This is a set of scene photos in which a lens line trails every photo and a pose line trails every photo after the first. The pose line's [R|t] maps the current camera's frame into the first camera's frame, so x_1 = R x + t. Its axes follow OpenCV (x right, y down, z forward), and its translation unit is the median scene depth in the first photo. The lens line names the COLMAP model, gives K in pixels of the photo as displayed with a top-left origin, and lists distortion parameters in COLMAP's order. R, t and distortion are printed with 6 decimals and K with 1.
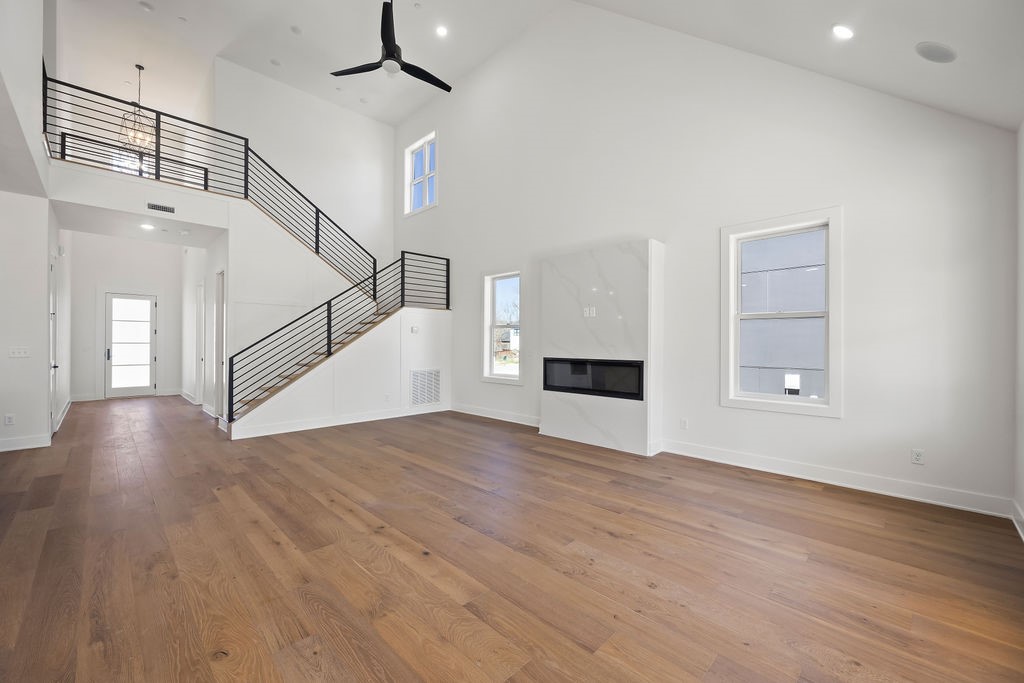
lens RADIAL K [[411.2, 0, 508.9], [0, 411.2, 340.4], [0, 0, 1]] dist [0.000266, 0.000008]
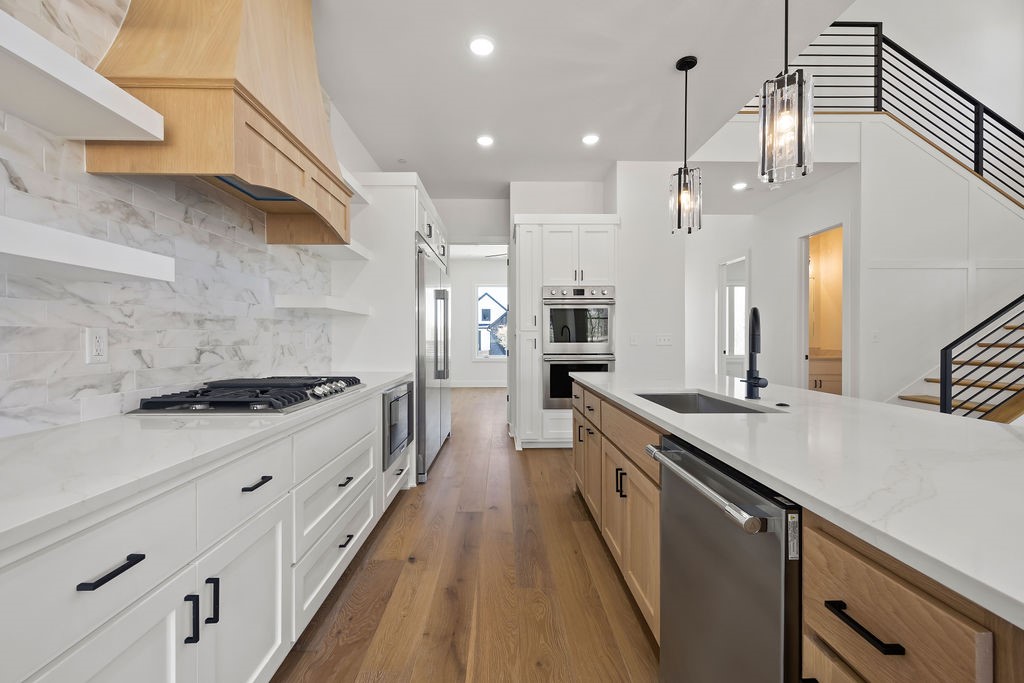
lens RADIAL K [[423.6, 0, 506.9], [0, 423.6, 340.4], [0, 0, 1]] dist [-0.000087, -0.000048]
pose [[0.715944, -0.000508, -0.698158, -0.918033], [0.008886, 0.999925, 0.008385, 0.022378], [0.698101, -0.012207, 0.715895, 0.115351]]
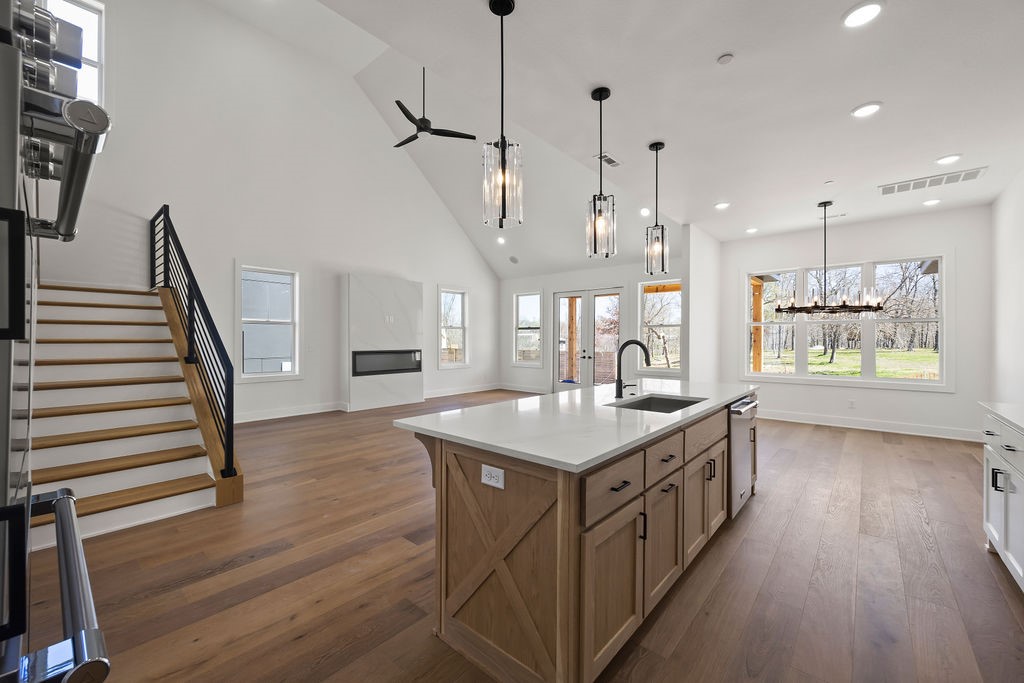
lens RADIAL K [[411.2, 0, 508.9], [0, 411.2, 340.4], [0, 0, 1]] dist [0.000266, 0.000008]
pose [[-0.062122, -0.007004, 0.998044, -1.688323], [-0.008650, 0.999942, 0.006479, -0.006278], [-0.998031, -0.008231, -0.062179, 0.824367]]
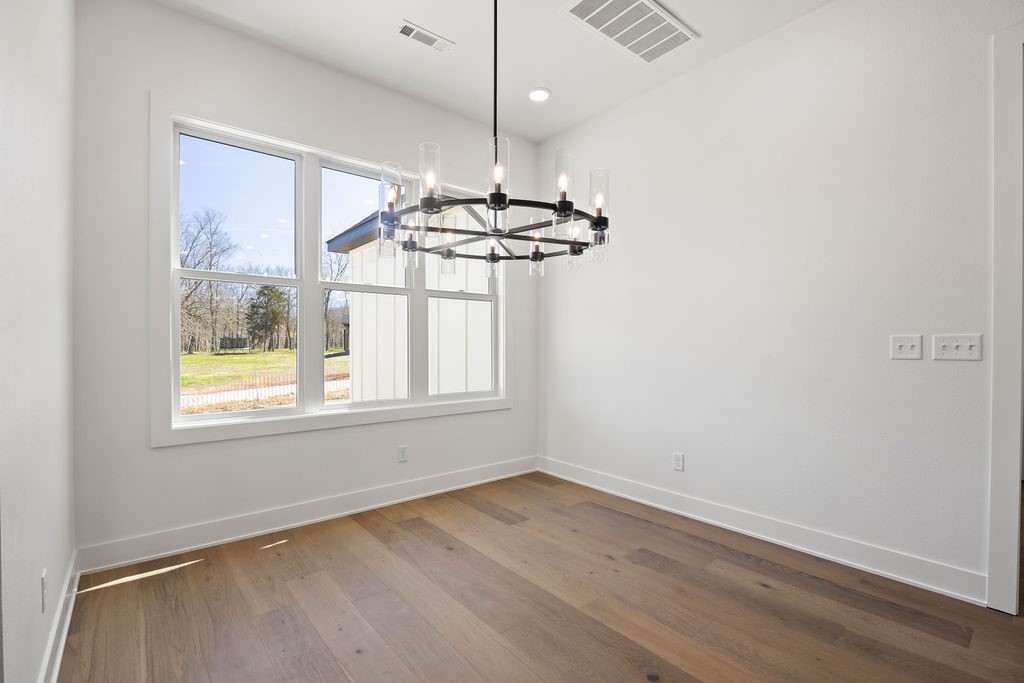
lens RADIAL K [[460.7, 0, 512.0], [0, 460.7, 341.5], [0, 0, 1]] dist [-0.000115, -0.000162]
pose [[-0.995684, -0.004859, 0.092678, -0.587130], [-0.005879, 0.999925, -0.010733, 0.026035], [-0.092619, -0.011232, -0.995638, 0.320799]]
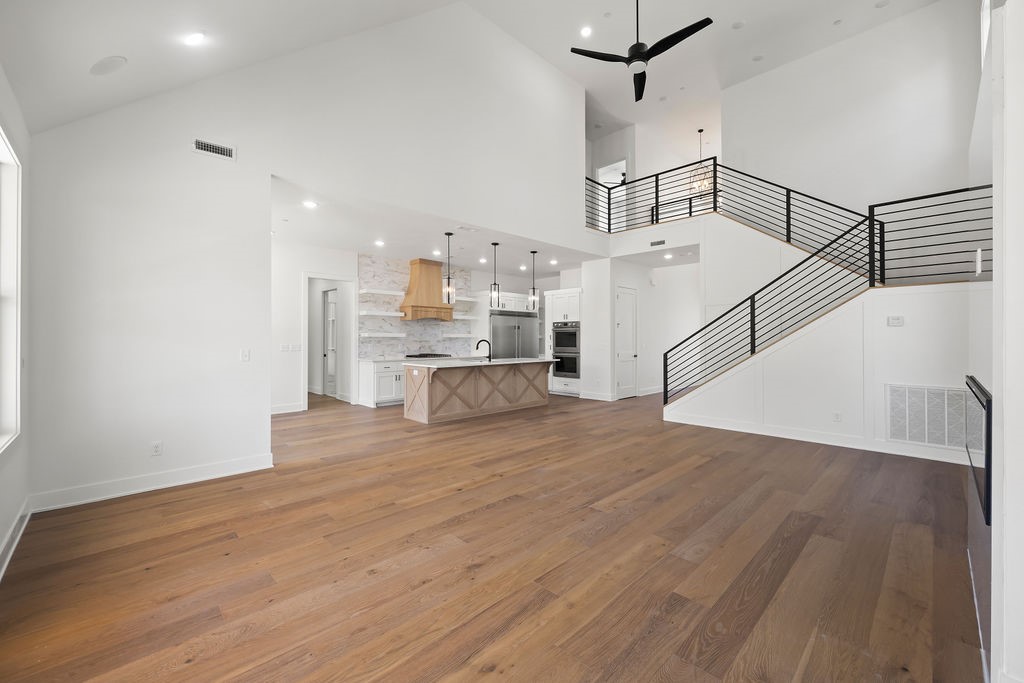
lens RADIAL K [[413.7, 0, 509.8], [0, 413.7, 336.1], [0, 0, 1]] dist [-0.001014, -0.000130]
pose [[-0.016652, -0.012060, -0.999789, 0.744497], [0.006277, 0.999906, -0.012166, 0.002823], [0.999842, -0.006479, -0.016575, 0.725323]]
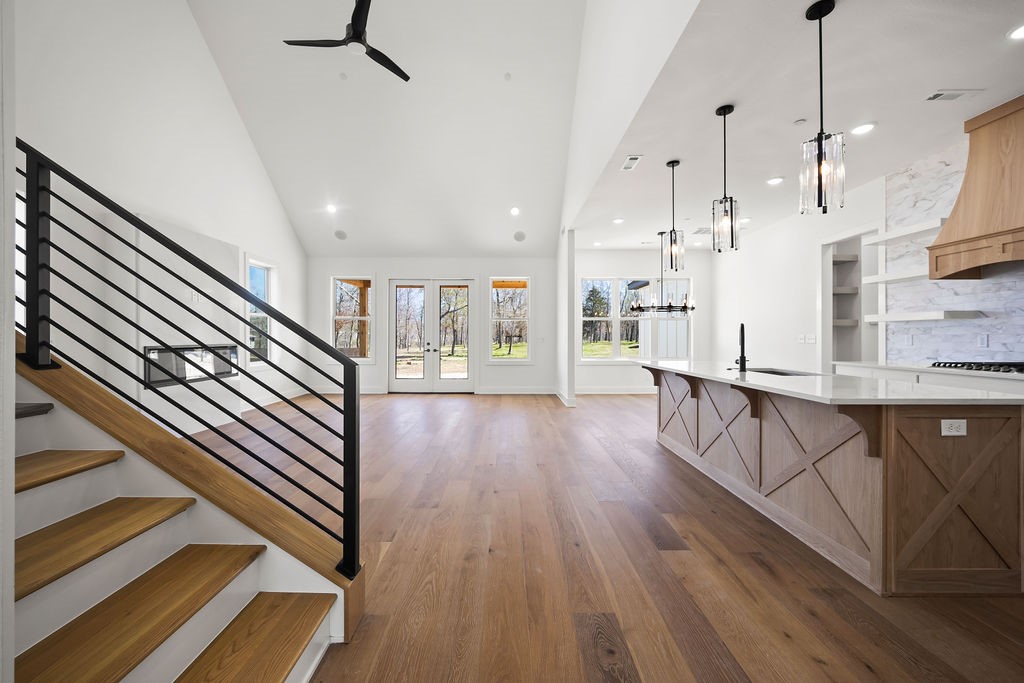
lens RADIAL K [[413.7, 0, 509.8], [0, 413.7, 336.1], [0, 0, 1]] dist [-0.001014, -0.000130]
pose [[-0.714104, -0.002651, 0.700034, -1.275546], [-0.007659, 0.999963, -0.004026, 0.027410], [-0.699997, -0.008237, -0.714098, 1.484300]]
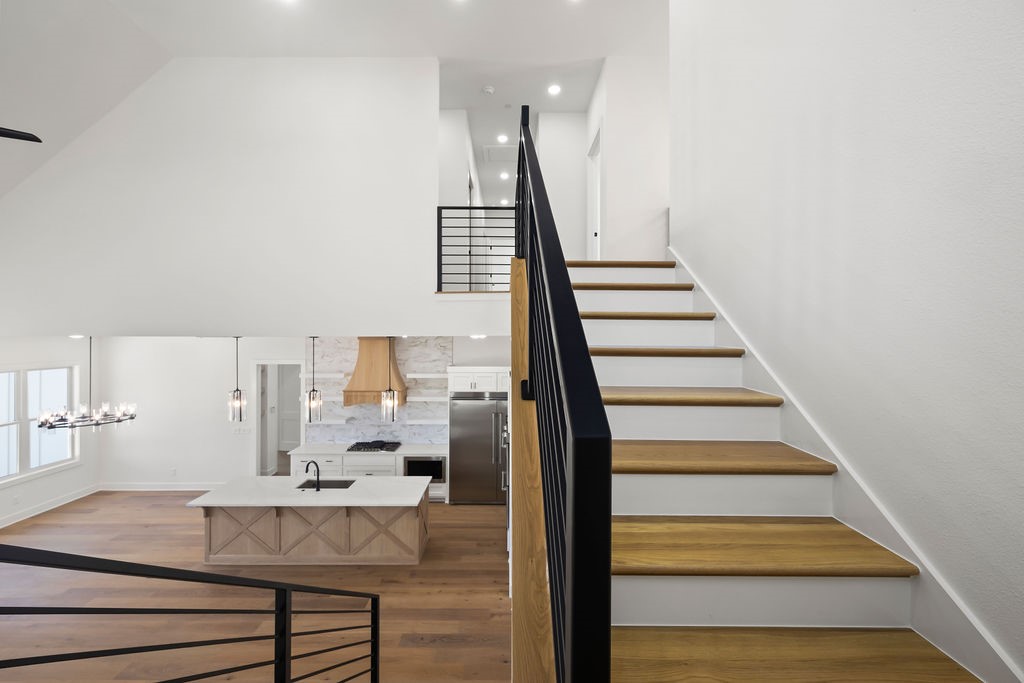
lens RADIAL K [[413.7, 0, 509.8], [0, 413.7, 336.1], [0, 0, 1]] dist [-0.001014, -0.000130]
pose [[-0.705232, -0.003027, -0.708970, -0.527134], [-0.000461, 0.999993, -0.003811, -0.408512], [0.708976, -0.002361, -0.705228, 1.997984]]
